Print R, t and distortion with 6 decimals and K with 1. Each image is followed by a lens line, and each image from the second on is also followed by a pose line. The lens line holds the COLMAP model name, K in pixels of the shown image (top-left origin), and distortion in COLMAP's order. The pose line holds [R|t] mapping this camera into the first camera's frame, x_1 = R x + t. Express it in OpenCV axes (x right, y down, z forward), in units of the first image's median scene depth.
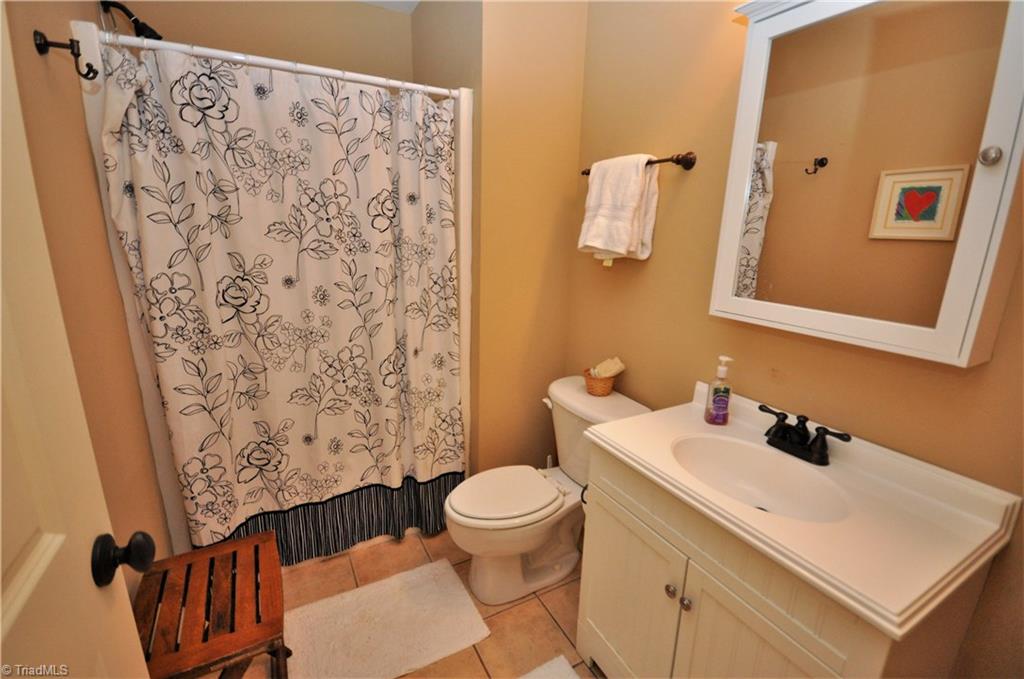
lens RADIAL K [[451.2, 0, 514.5], [0, 451.2, 339.9], [0, 0, 1]] dist [-0.003379, -0.002252]
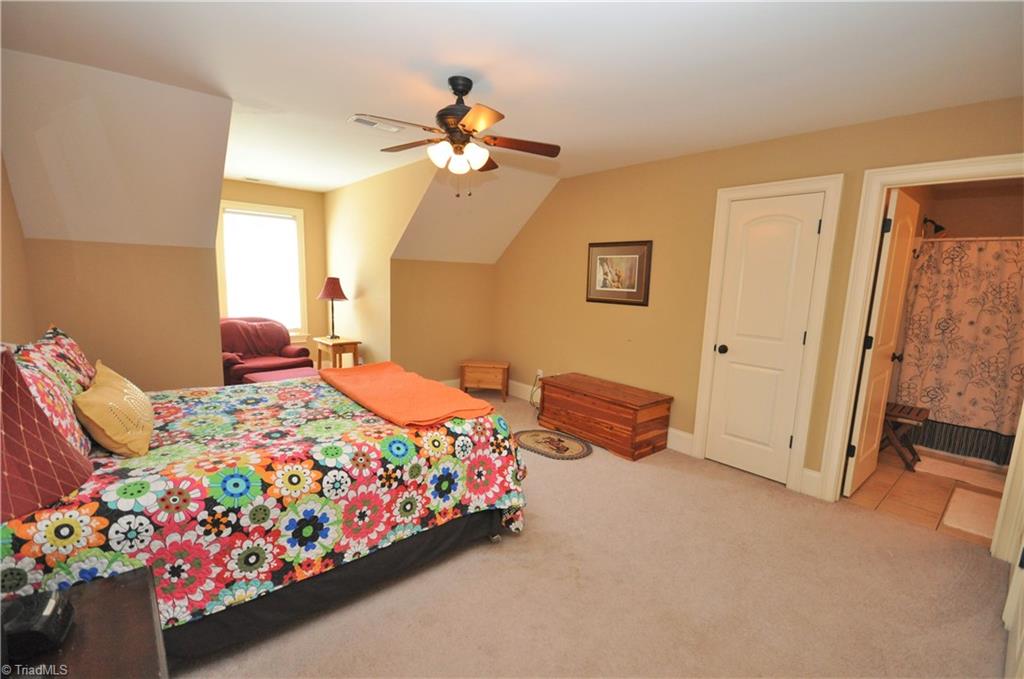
lens RADIAL K [[451.2, 0, 523.3], [0, 451.2, 353.2], [0, 0, 1]] dist [-0.003379, -0.002252]
pose [[0.203167, 0.151840, -0.967299, 1.423124], [-0.261459, 0.960444, 0.095848, 0.443711], [0.943590, 0.233436, 0.234831, -1.868321]]
